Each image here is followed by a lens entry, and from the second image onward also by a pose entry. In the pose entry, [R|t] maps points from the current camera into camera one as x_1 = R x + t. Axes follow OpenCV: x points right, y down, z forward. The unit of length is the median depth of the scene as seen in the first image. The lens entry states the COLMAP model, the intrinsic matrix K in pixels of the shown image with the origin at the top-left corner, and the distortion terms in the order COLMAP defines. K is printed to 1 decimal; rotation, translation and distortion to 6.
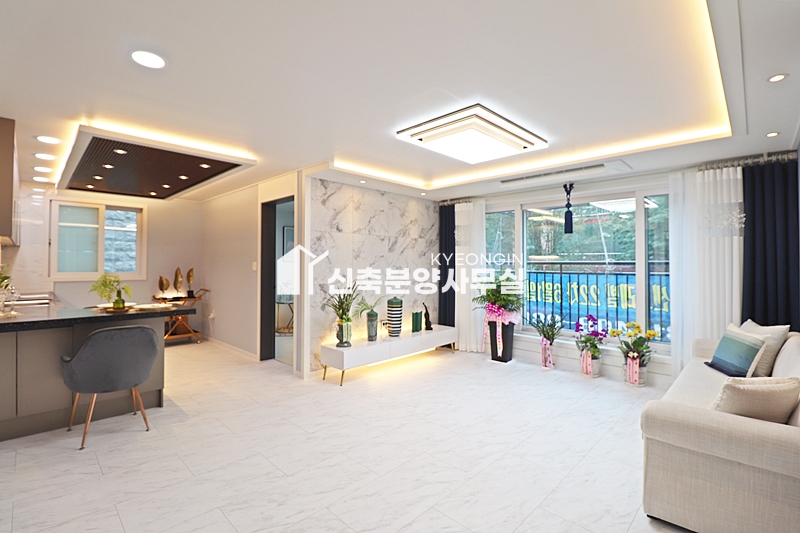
lens RADIAL K [[369.7, 0, 398.0], [0, 369.7, 259.2], [0, 0, 1]] dist [-0.000084, -0.013455]
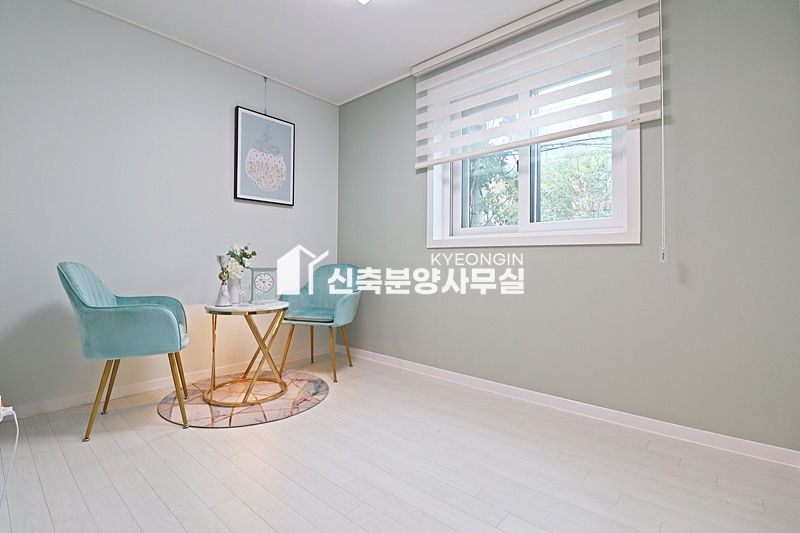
lens RADIAL K [[369.7, 0, 398.0], [0, 369.7, 259.2], [0, 0, 1]] dist [-0.000084, -0.013455]
pose [[0.997947, 0.003776, 0.063937, -0.314352], [-0.003815, 0.999993, 0.000487, 0.123182], [-0.063935, -0.000730, 0.997954, 1.144420]]
